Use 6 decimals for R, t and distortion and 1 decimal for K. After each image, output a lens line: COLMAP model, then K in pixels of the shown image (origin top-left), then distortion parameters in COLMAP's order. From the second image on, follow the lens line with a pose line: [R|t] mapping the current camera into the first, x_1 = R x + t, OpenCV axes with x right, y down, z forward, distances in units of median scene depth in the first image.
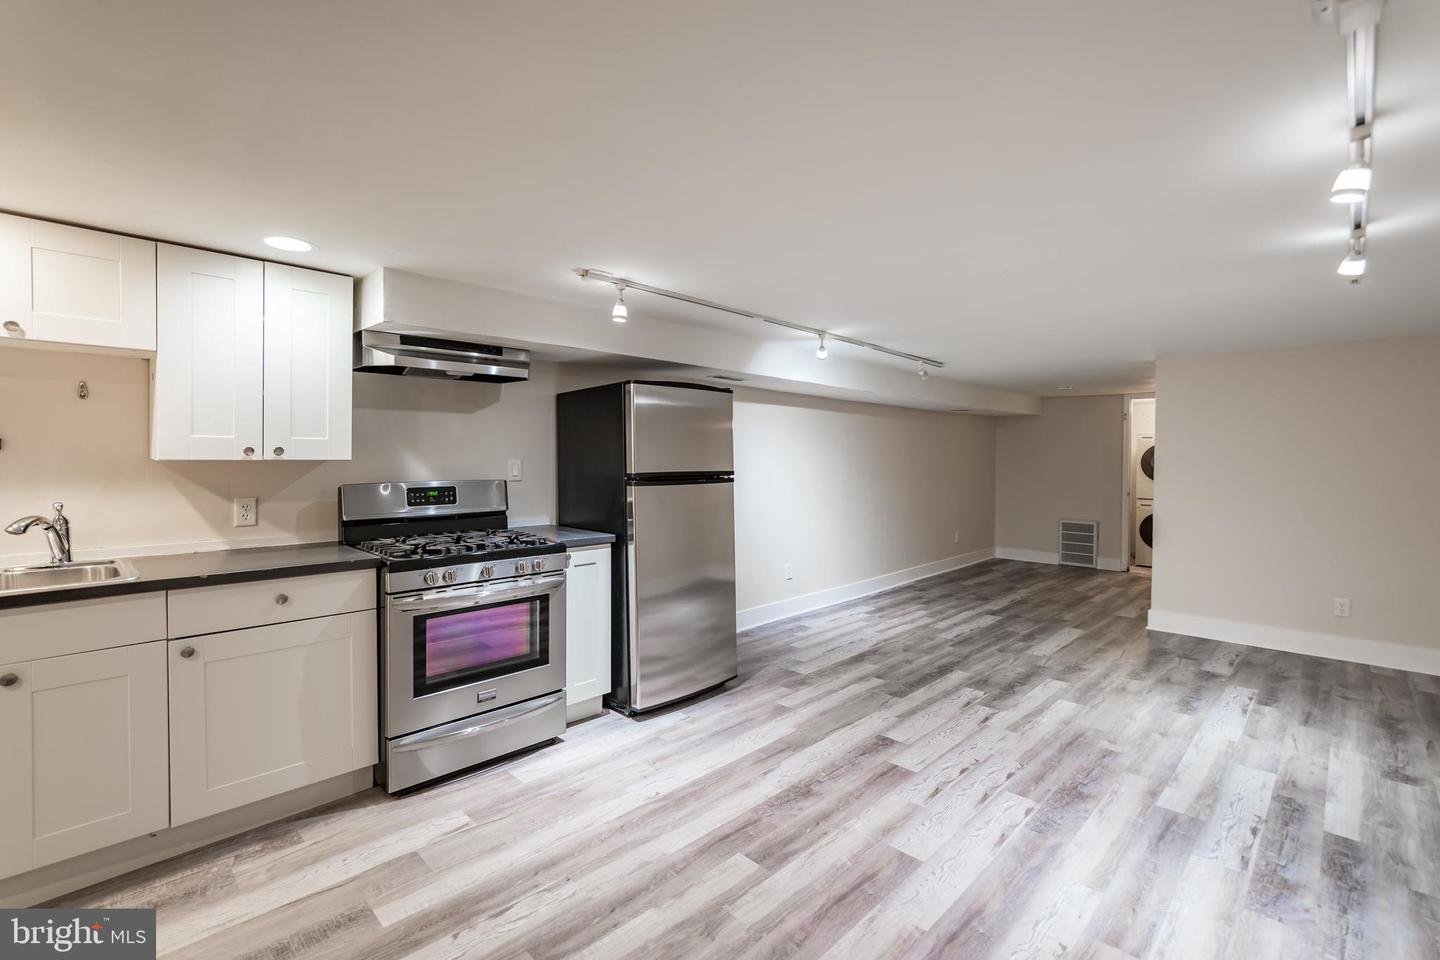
lens RADIAL K [[645.3, 0, 715.1], [0, 645.3, 469.0], [0, 0, 1]] dist [0.011892, -0.000108]
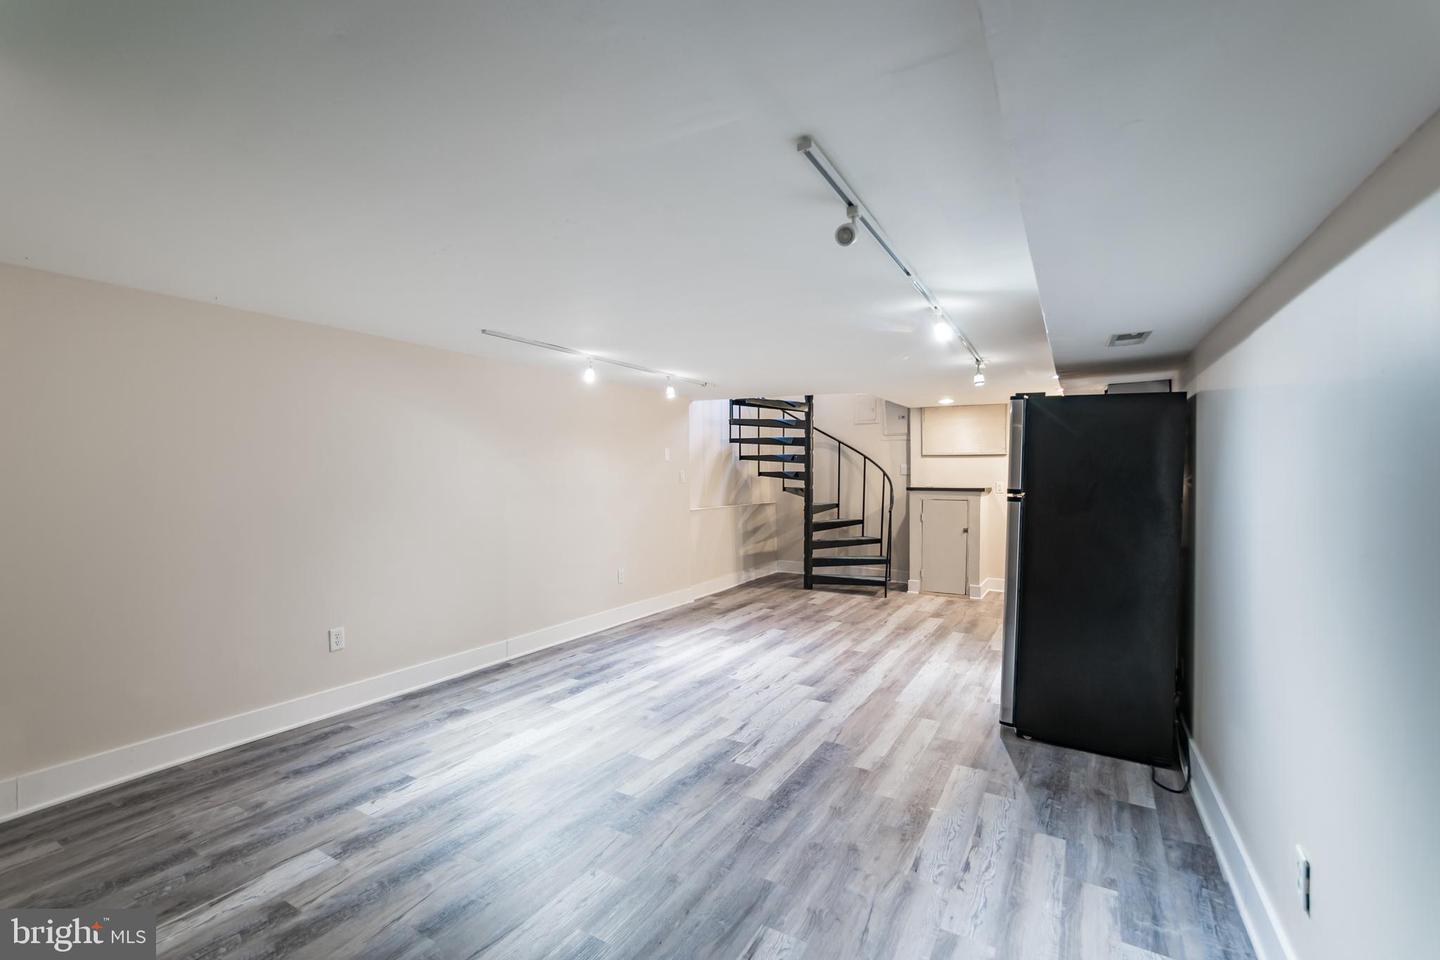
lens RADIAL K [[618.5, 0, 720.0], [0, 618.5, 480.0], [0, 0, 1]] dist [0.012457, 0.000133]
pose [[-0.968281, -0.006229, -0.249788, 0.682825], [-0.013394, 0.999546, 0.026993, -0.034992], [0.249506, 0.029482, -0.967924, 1.884235]]
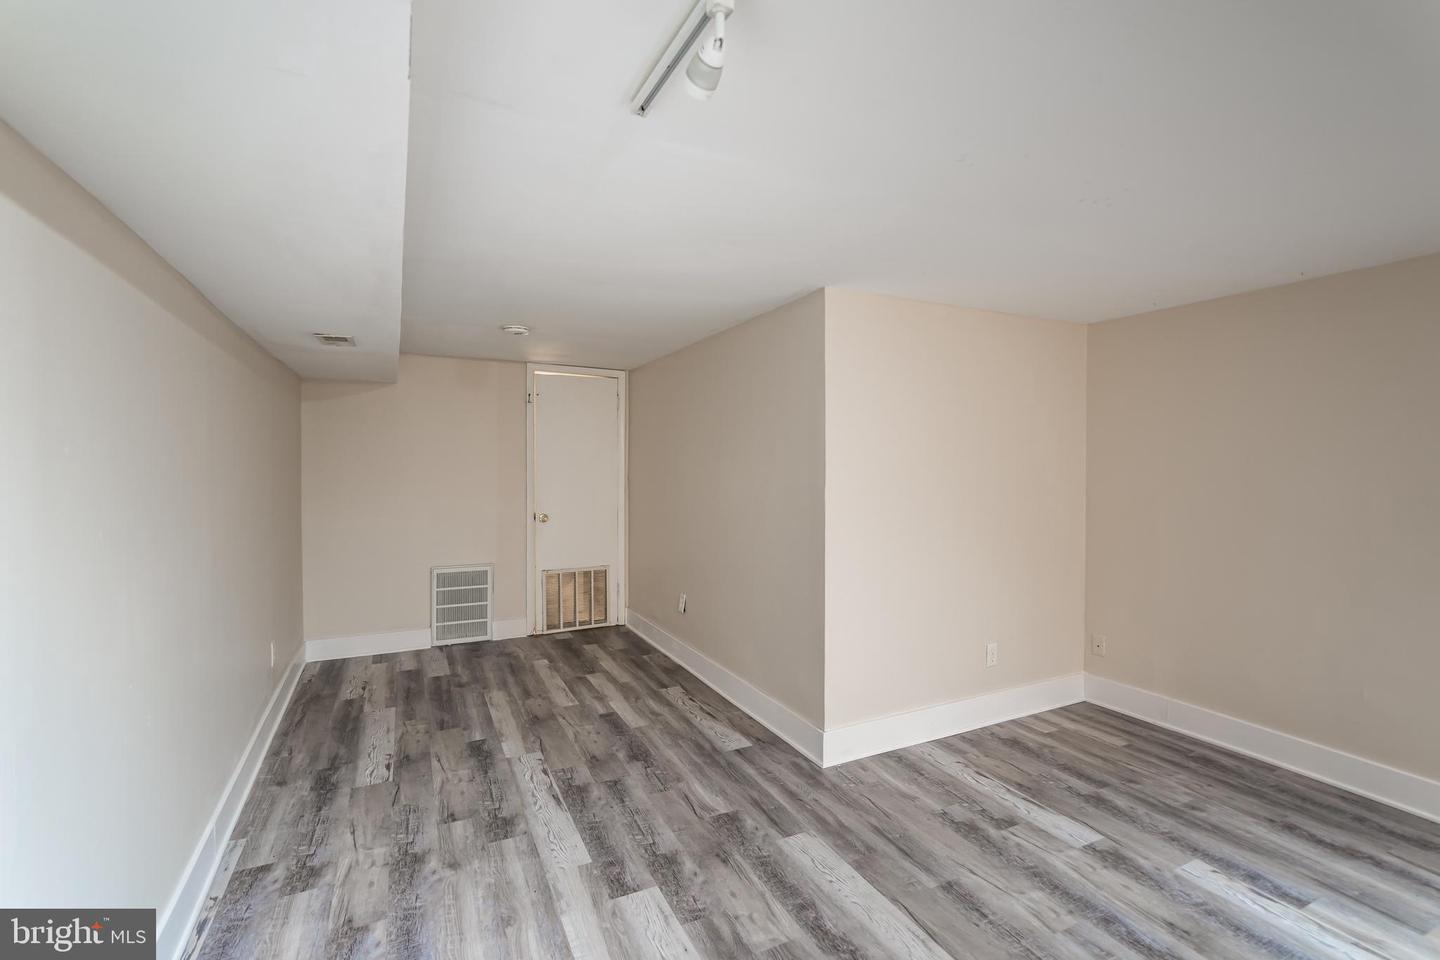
lens RADIAL K [[645.3, 0, 715.1], [0, 645.3, 469.0], [0, 0, 1]] dist [0.011892, -0.000108]
pose [[0.329178, -0.004557, 0.944257, 0.164440], [0.017633, 0.999844, -0.001322, -0.013610], [-0.944103, 0.017085, 0.329207, 1.315868]]
